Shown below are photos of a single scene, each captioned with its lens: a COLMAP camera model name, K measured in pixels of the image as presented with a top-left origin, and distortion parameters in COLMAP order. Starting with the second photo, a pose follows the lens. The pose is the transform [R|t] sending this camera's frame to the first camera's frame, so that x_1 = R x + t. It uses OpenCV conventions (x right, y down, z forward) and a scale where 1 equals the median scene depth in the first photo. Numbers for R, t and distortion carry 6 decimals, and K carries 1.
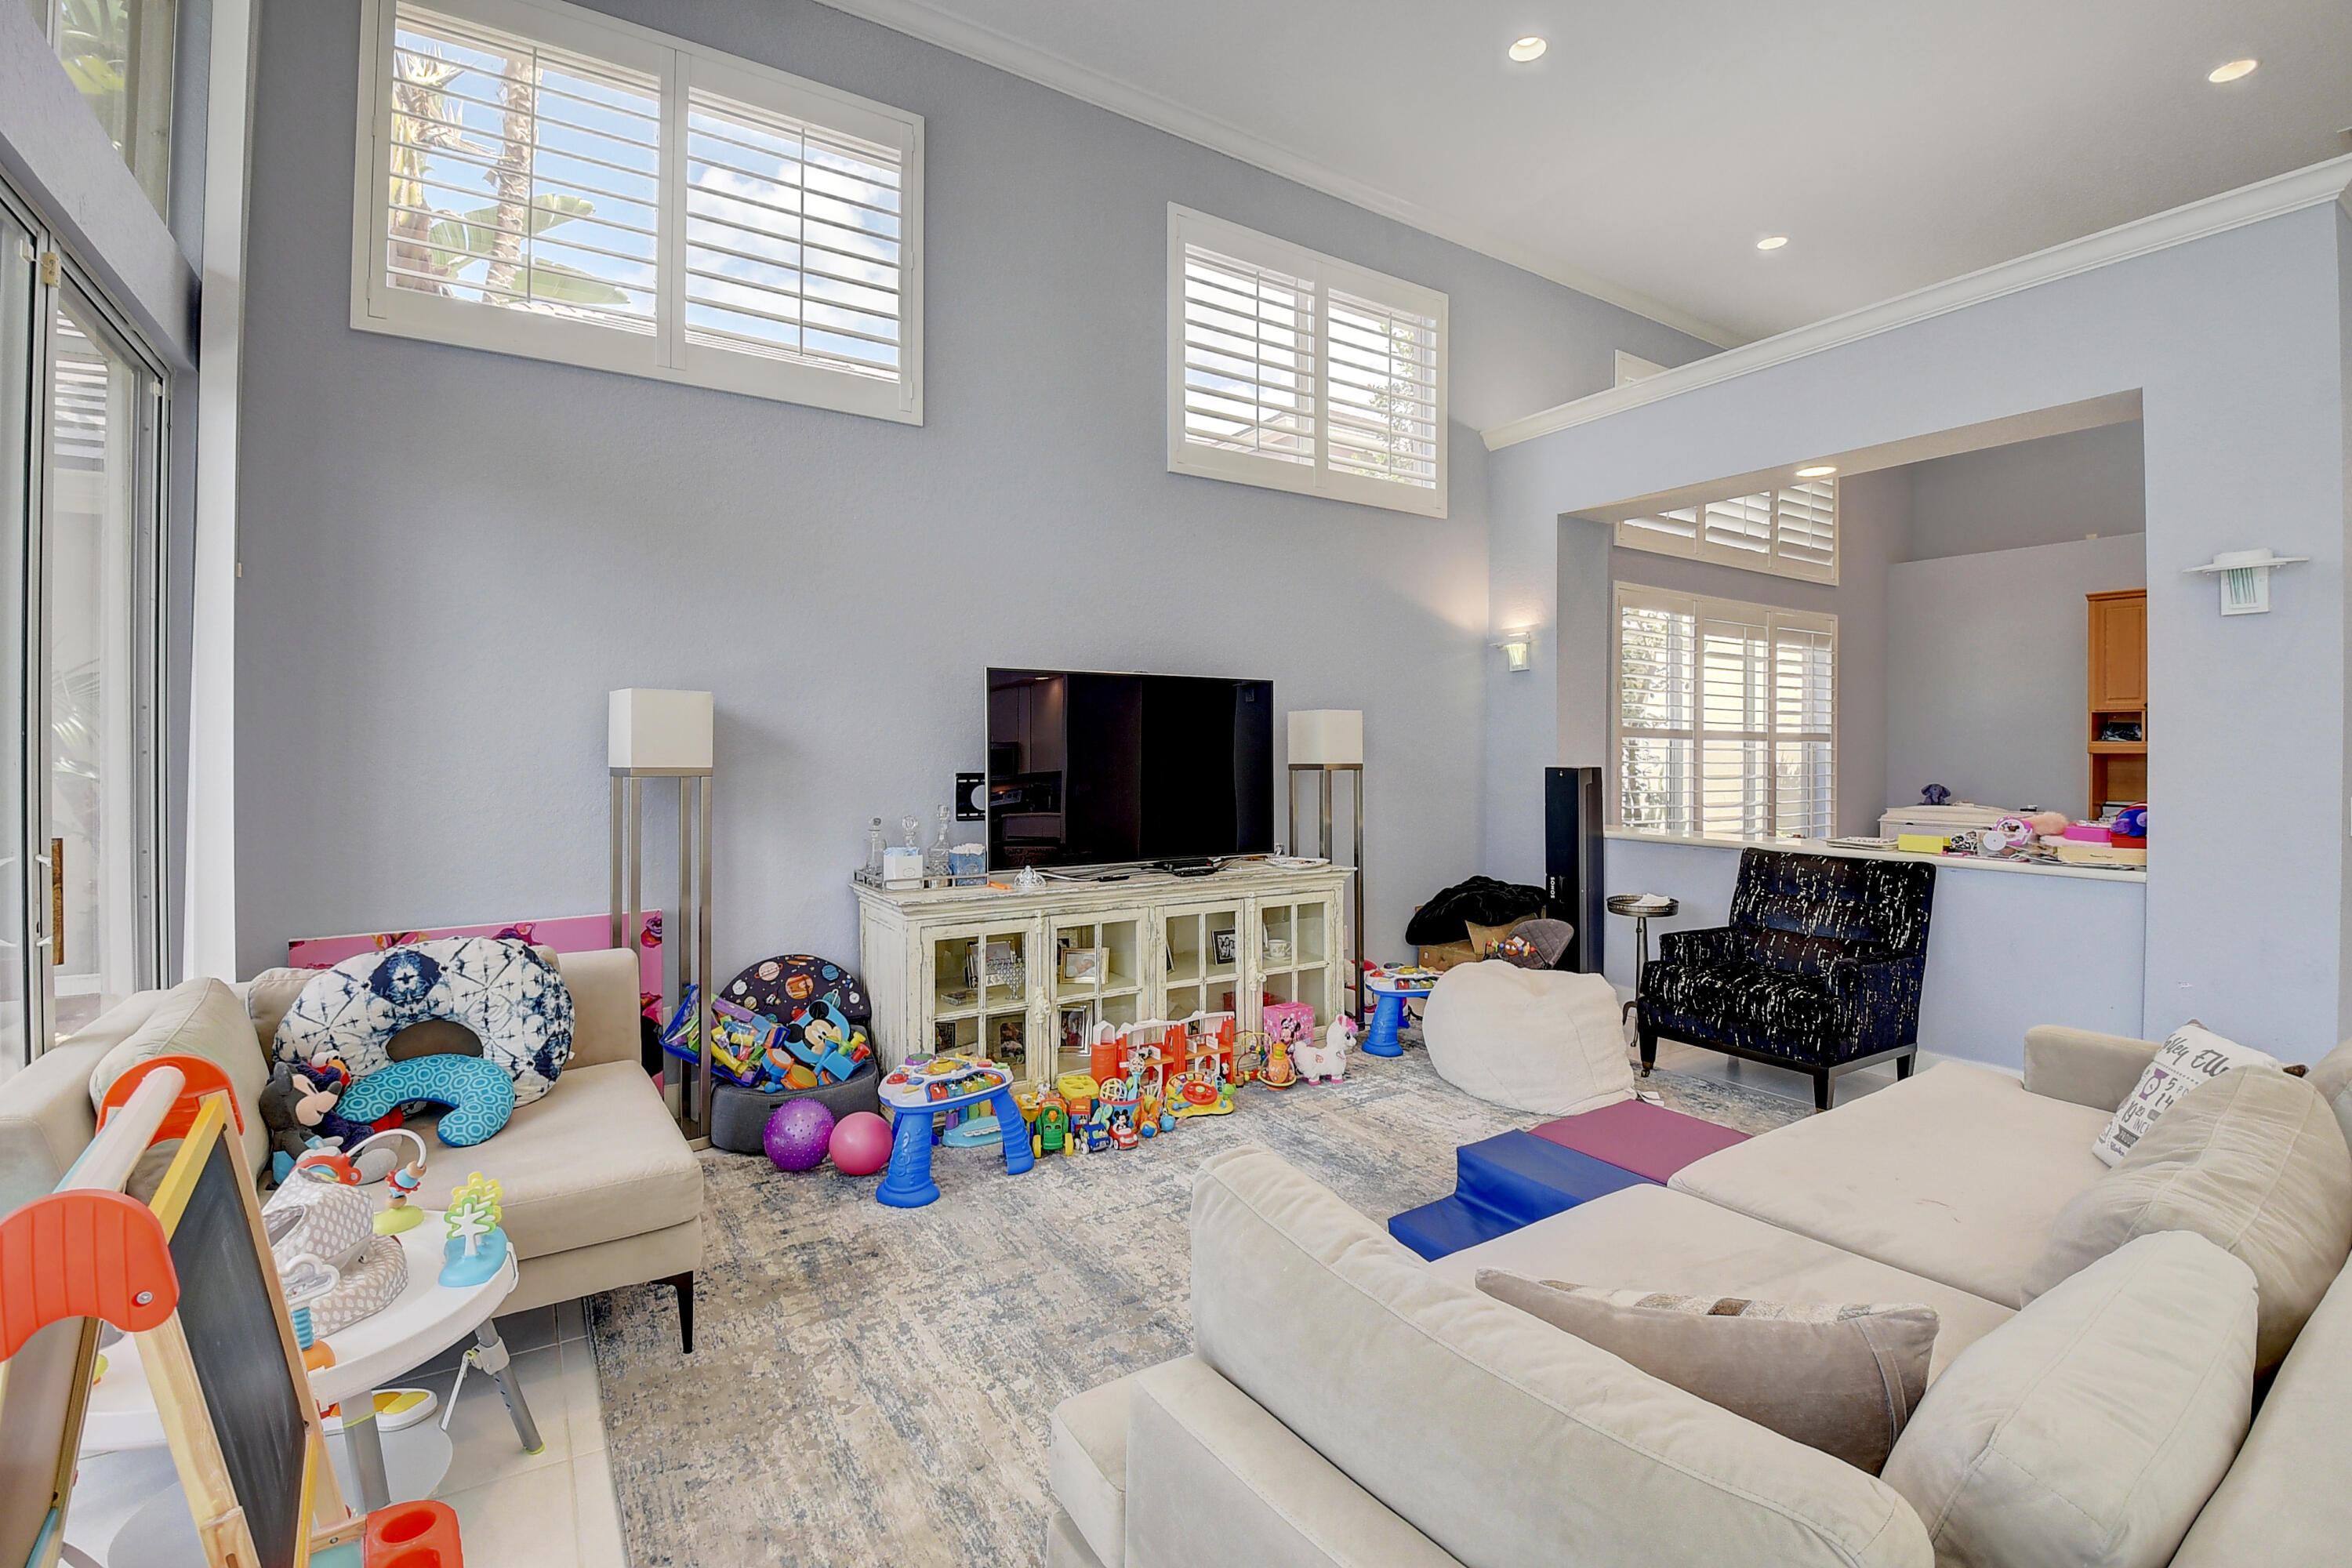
lens RADIAL K [[1063.5, 0, 1176.8], [0, 1063.5, 758.5], [0, 0, 1]] dist [-0.001577, -0.000254]
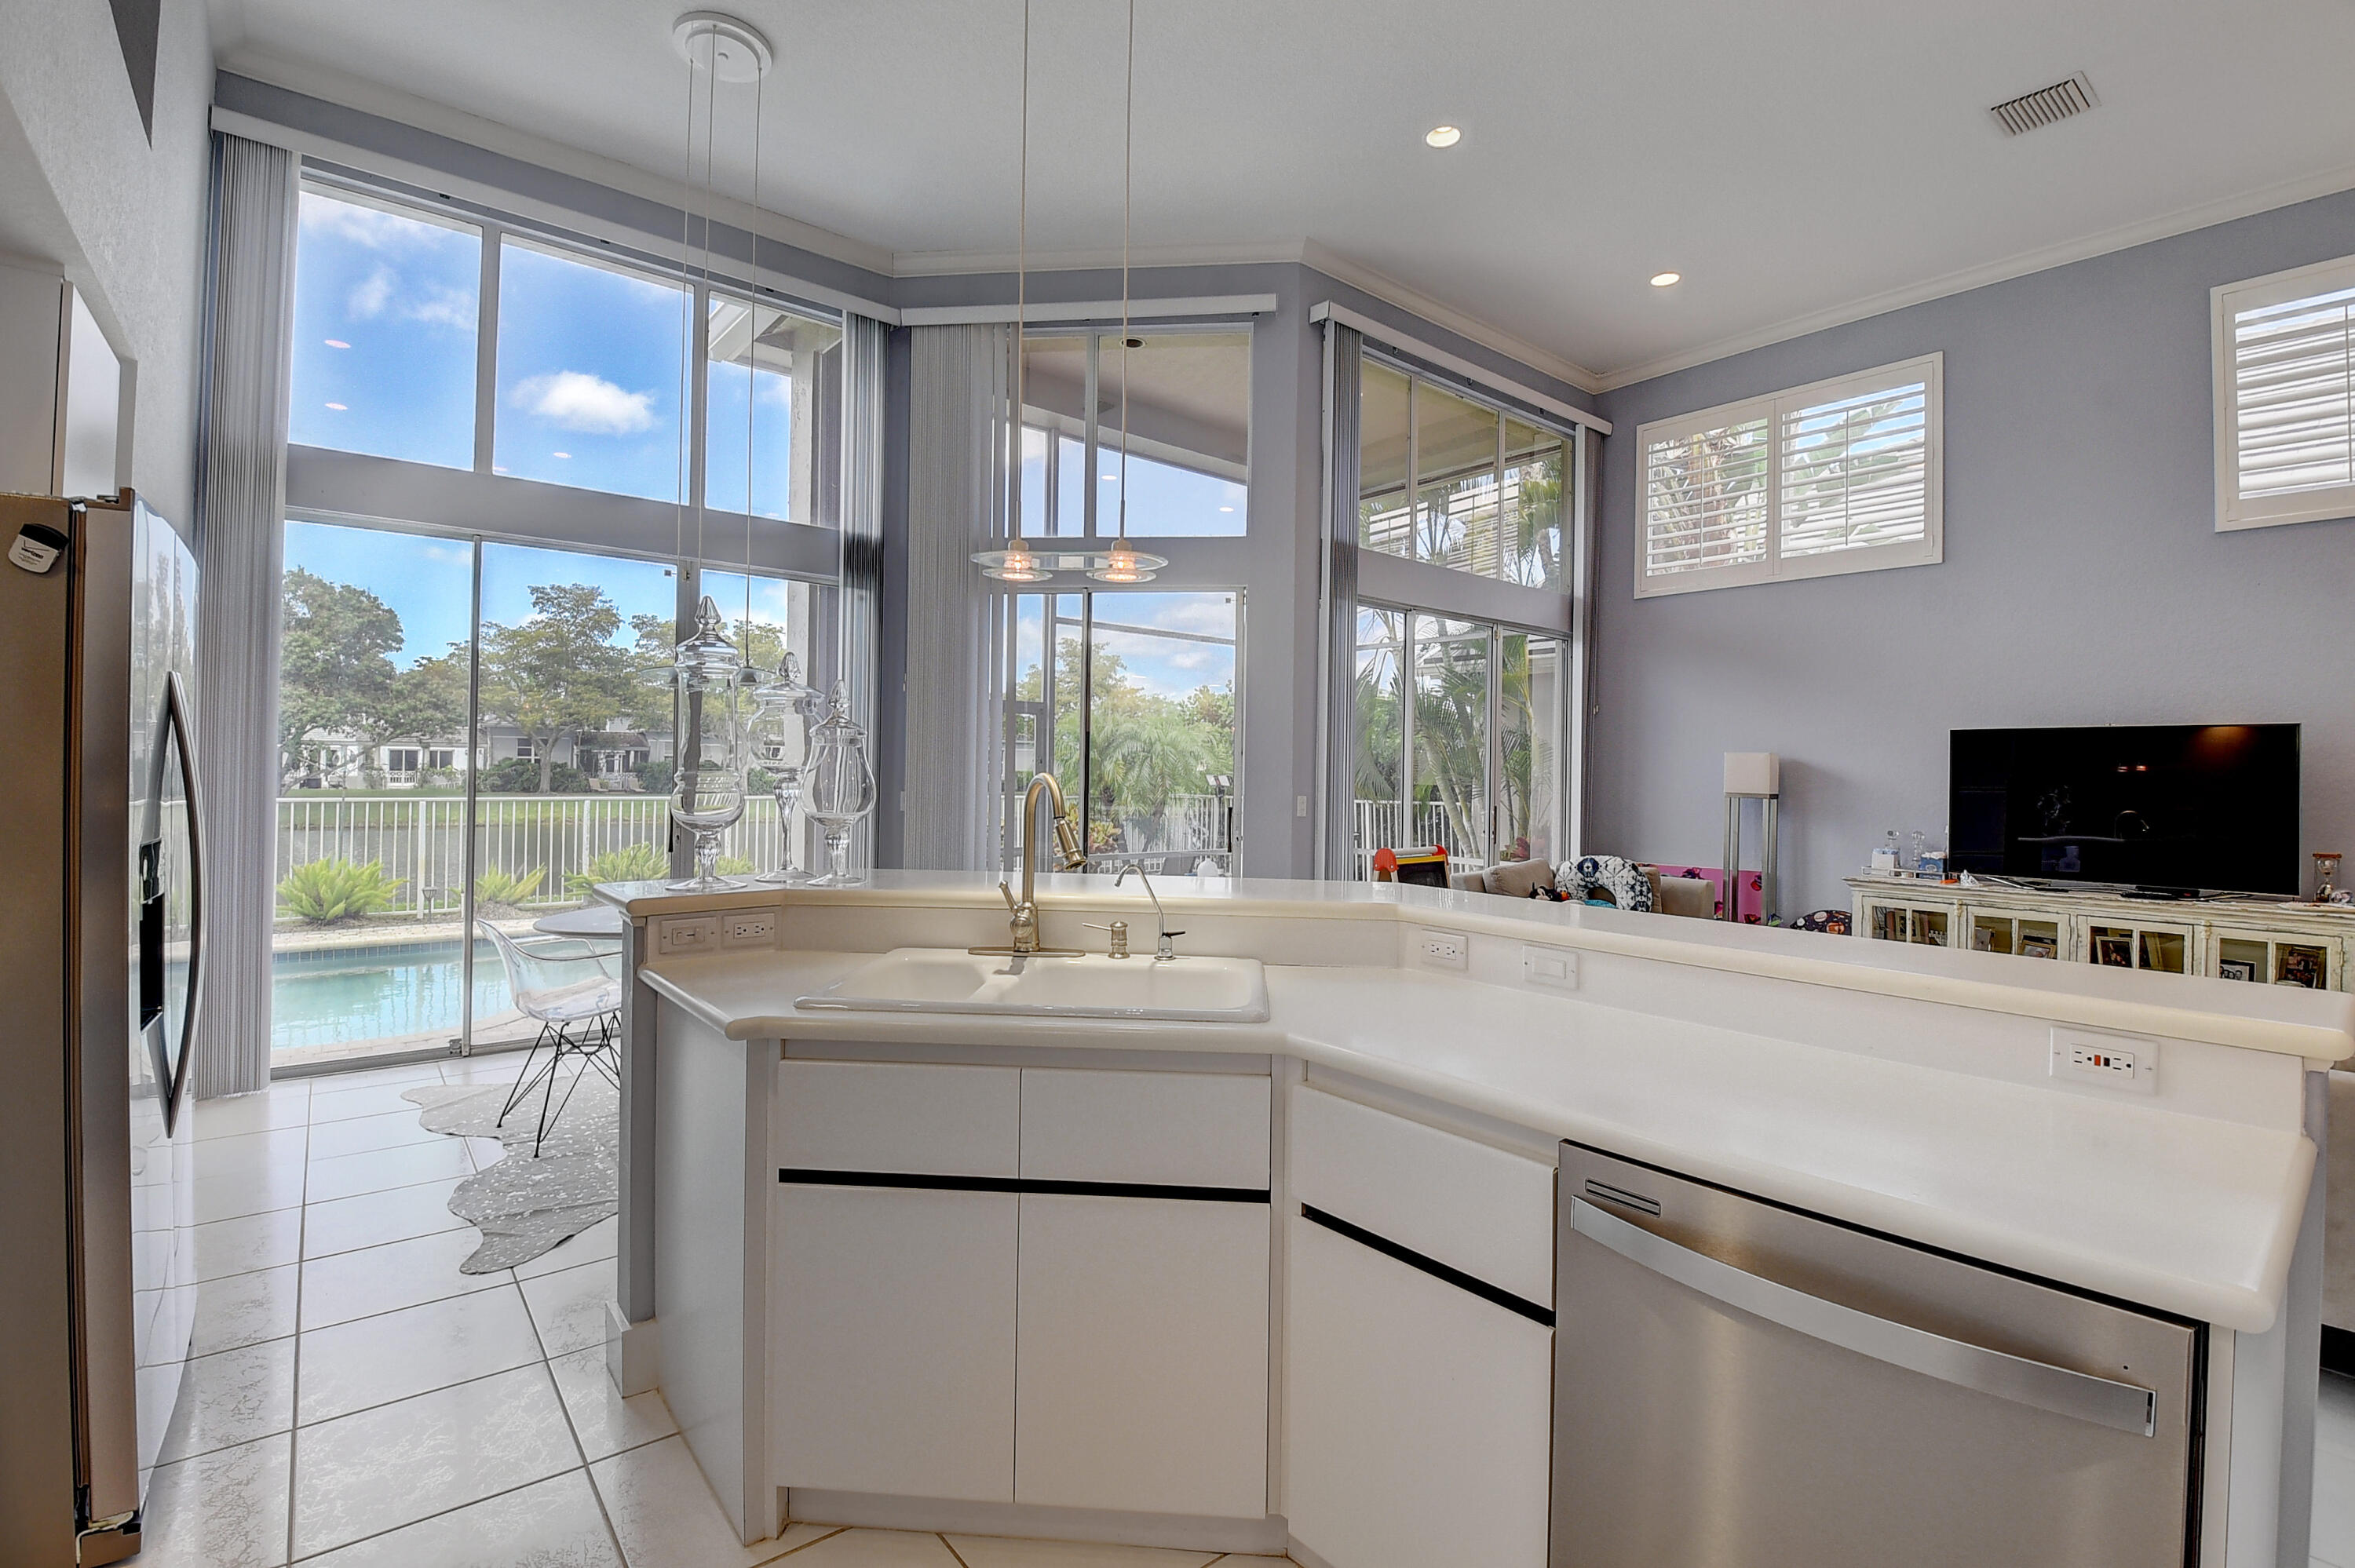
lens RADIAL K [[1049.5, 0, 1145.3], [0, 1049.5, 762.8], [0, 0, 1]] dist [-0.005287, -0.000570]
pose [[0.109726, -0.000548, -0.993962, 1.170690], [-0.013369, 0.999909, -0.002027, -0.024397], [0.993872, 0.013511, 0.109708, -0.266388]]
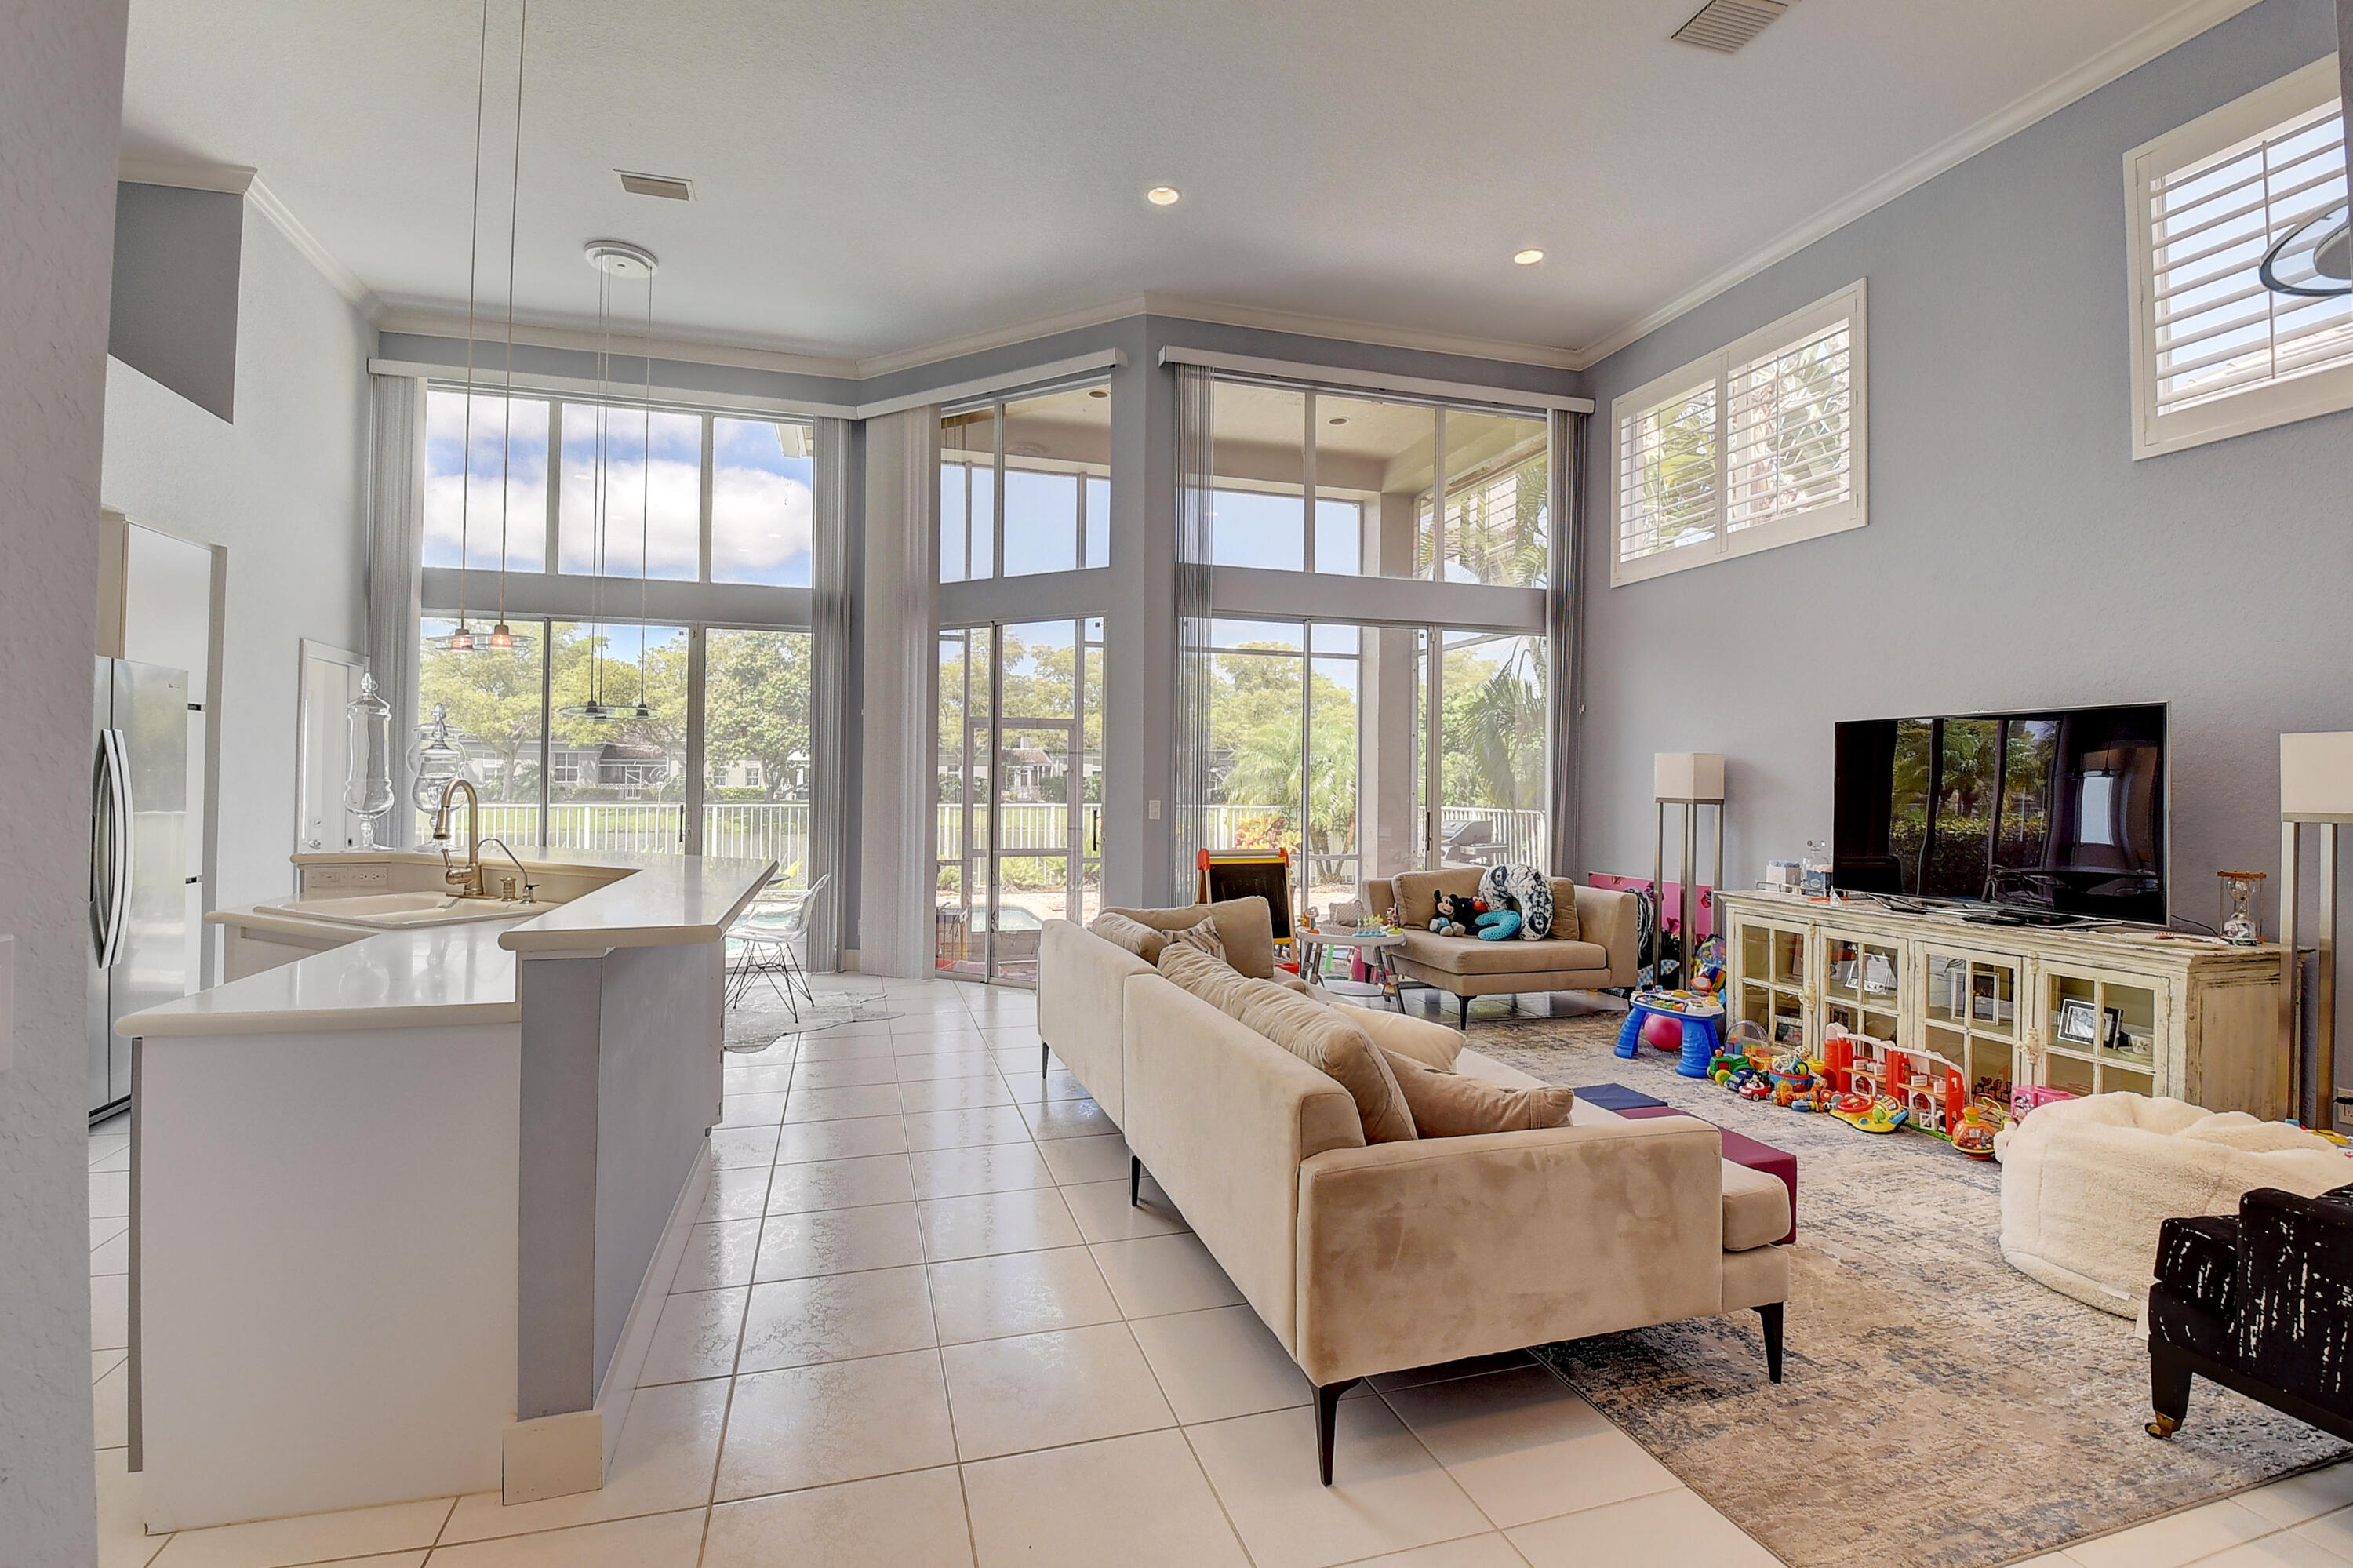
lens RADIAL K [[1064.0, 0, 1177.3], [0, 1064.0, 758.5], [0, 0, 1]] dist [-0.001577, -0.000254]
pose [[-0.276127, -0.014106, -0.961018, 1.286578], [-0.002928, 0.999900, -0.013836, -0.025306], [0.961117, -0.001007, -0.276140, 0.631570]]
